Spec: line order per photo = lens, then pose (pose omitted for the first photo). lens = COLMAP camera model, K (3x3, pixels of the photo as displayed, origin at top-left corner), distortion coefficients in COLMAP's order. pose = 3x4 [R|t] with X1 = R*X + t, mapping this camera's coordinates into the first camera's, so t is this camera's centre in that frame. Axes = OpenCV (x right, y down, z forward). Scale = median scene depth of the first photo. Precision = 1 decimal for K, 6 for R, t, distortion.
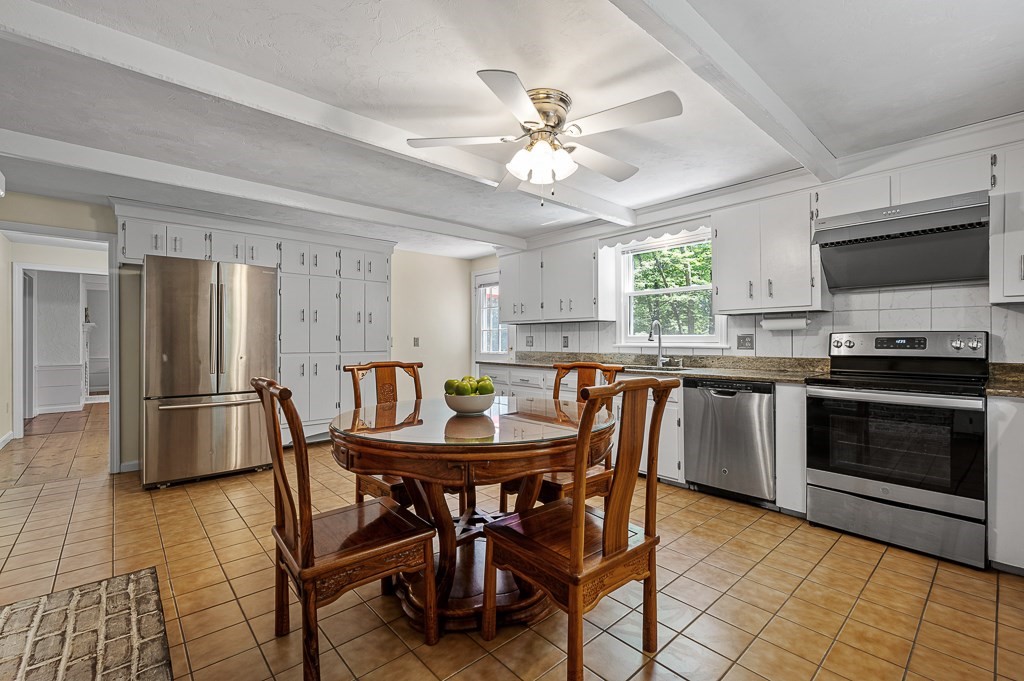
lens RADIAL K [[437.7, 0, 515.7], [0, 437.7, 340.5], [0, 0, 1]] dist [0.002423, 0.000816]
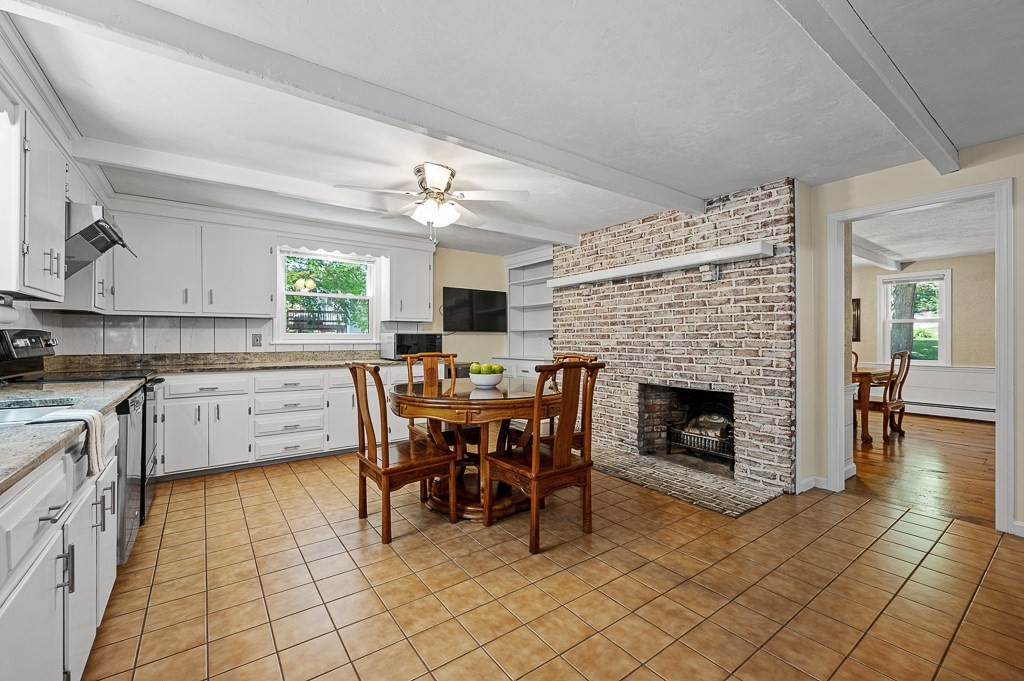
lens RADIAL K [[437.7, 0, 507.2], [0, 437.7, 336.7], [0, 0, 1]] dist [0.002423, 0.000816]
pose [[-0.992886, 0.002911, 0.119034, -0.218591], [0.002418, 0.999988, -0.004286, 0.001183], [-0.119045, -0.003968, -0.992881, 1.541128]]
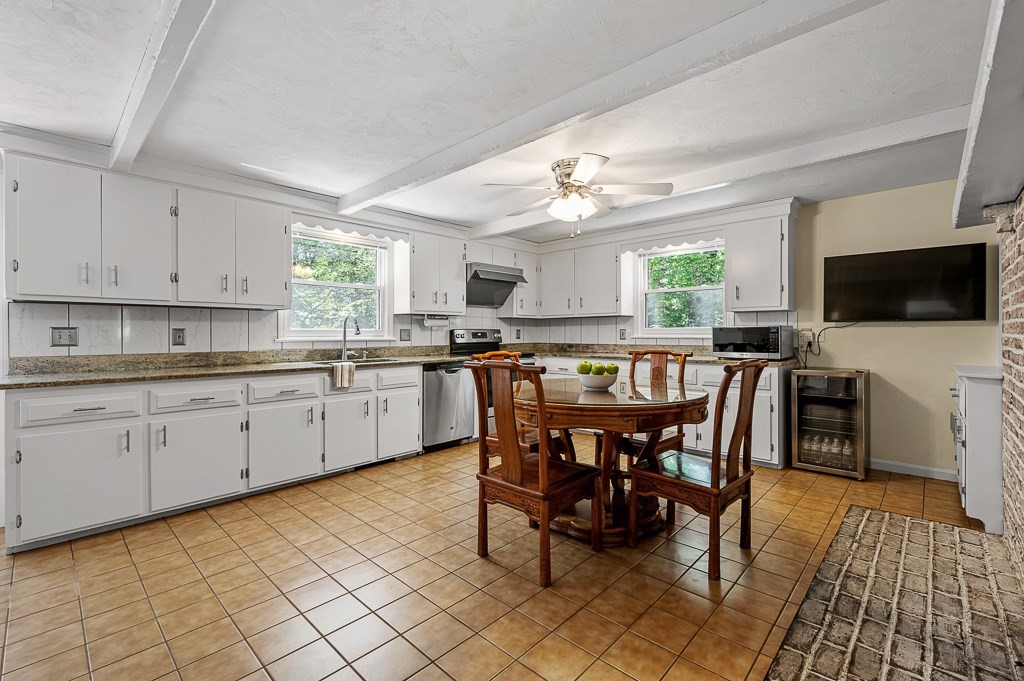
lens RADIAL K [[437.7, 0, 512.5], [0, 437.7, 339.9], [0, 0, 1]] dist [0.002423, 0.000816]
pose [[-0.068954, -0.013316, 0.997531, -0.858863], [0.003882, 0.999900, 0.013616, 0.000823], [-0.997612, 0.004811, -0.068895, 0.834220]]
